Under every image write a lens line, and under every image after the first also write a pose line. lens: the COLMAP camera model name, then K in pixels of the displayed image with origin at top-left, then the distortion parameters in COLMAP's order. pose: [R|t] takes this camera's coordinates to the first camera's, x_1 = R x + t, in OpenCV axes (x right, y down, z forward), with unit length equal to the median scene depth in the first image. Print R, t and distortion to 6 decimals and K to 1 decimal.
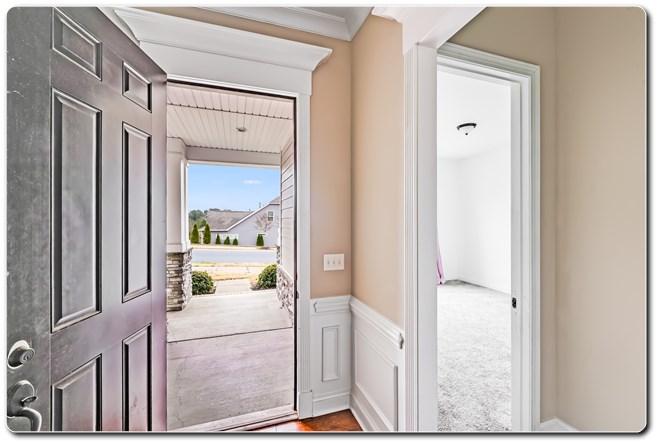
lens RADIAL K [[264.4, 0, 326.9], [0, 264.4, 219.0], [0, 0, 1]] dist [-0.008931, -0.000064]
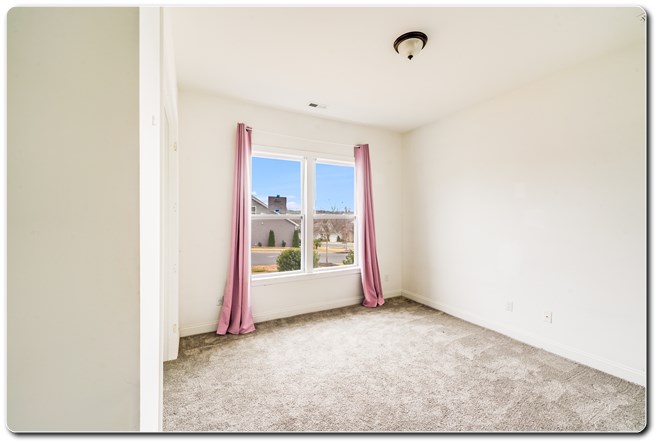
lens RADIAL K [[264.5, 0, 329.2], [0, 264.5, 220.1], [0, 0, 1]] dist [0.000809, 0.000048]
pose [[0.987359, 0.001618, 0.158493, 0.204509], [-0.004761, 0.999799, 0.019454, 0.003988], [-0.158430, -0.019963, 0.987168, 0.351198]]
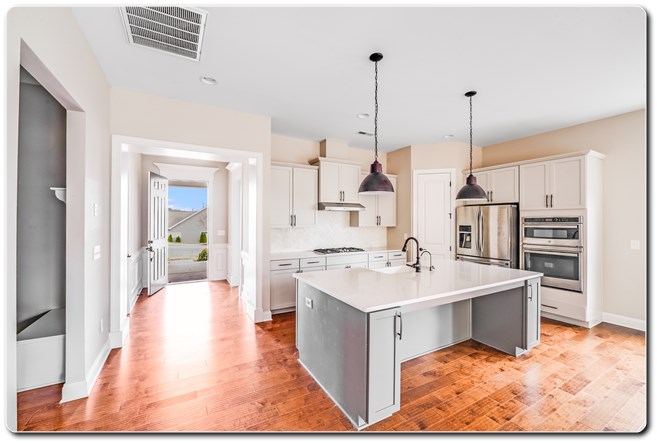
lens RADIAL K [[264.4, 0, 326.9], [0, 264.4, 219.0], [0, 0, 1]] dist [-0.008931, -0.000064]
pose [[0.982341, 0.003405, 0.187066, 0.420261], [-0.003752, 0.999992, 0.001501, -0.009293], [-0.187059, -0.002176, 0.982346, -1.455692]]
